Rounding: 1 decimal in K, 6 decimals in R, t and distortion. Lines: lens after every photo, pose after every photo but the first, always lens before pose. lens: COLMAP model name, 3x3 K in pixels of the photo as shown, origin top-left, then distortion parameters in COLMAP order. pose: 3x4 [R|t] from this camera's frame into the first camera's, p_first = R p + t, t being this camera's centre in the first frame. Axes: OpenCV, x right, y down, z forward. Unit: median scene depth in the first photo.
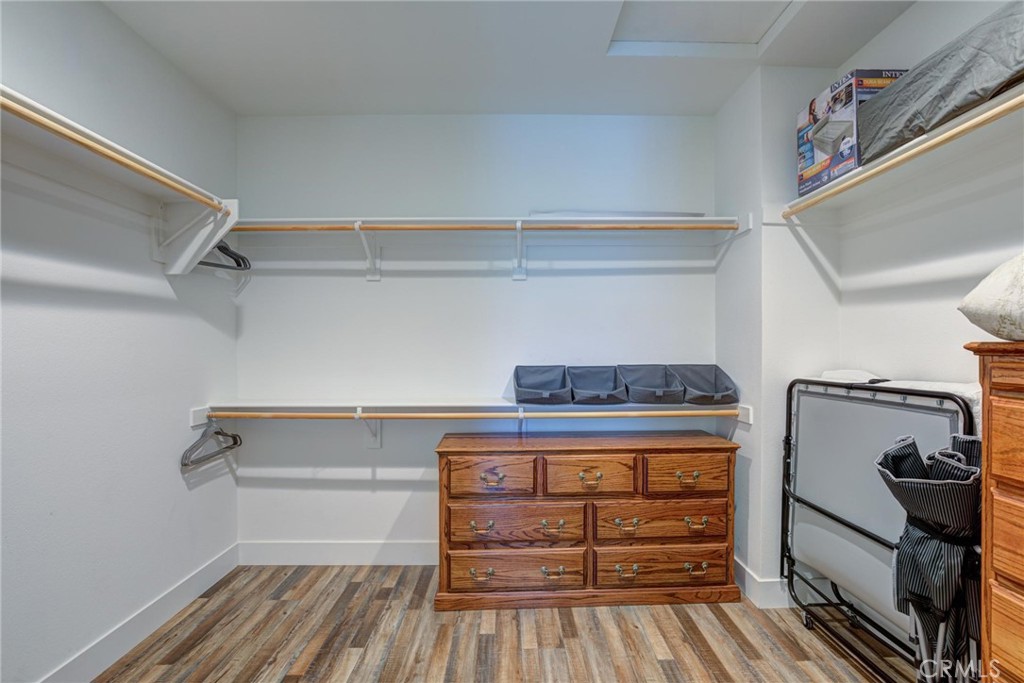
lens RADIAL K [[466.8, 0, 508.9], [0, 466.8, 350.5], [0, 0, 1]] dist [-0.030972, 0.009293]
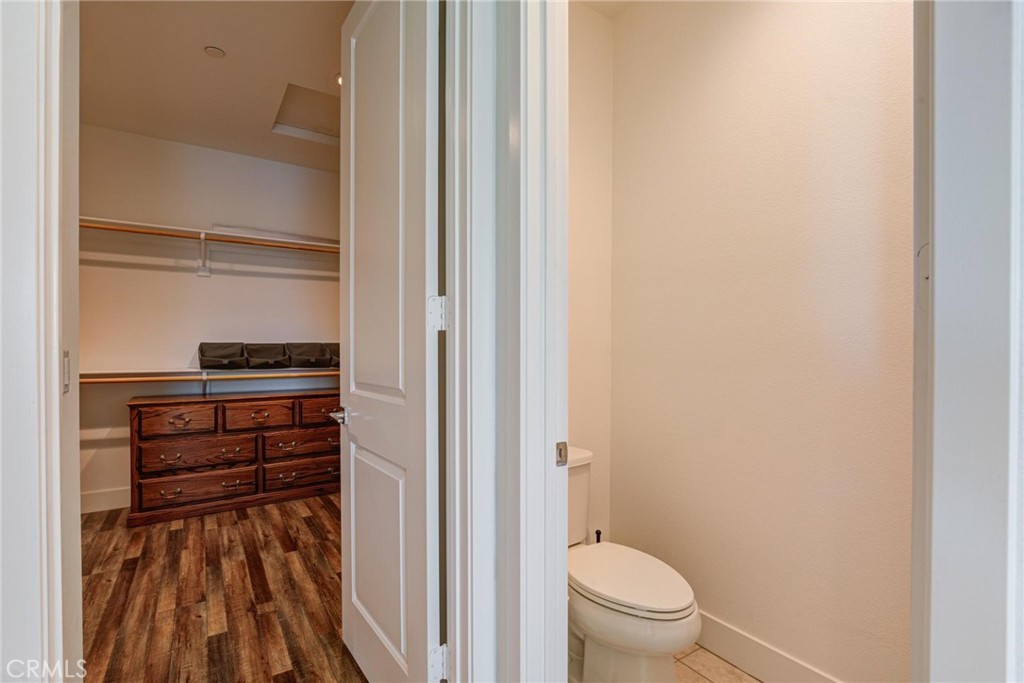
lens RADIAL K [[466.8, 0, 508.9], [0, 466.8, 350.5], [0, 0, 1]] dist [-0.030972, 0.009293]
pose [[0.831172, -0.003064, 0.556006, 0.017396], [-0.005533, 0.999890, 0.013781, 0.039334], [-0.555987, -0.014530, 0.831064, -0.643944]]
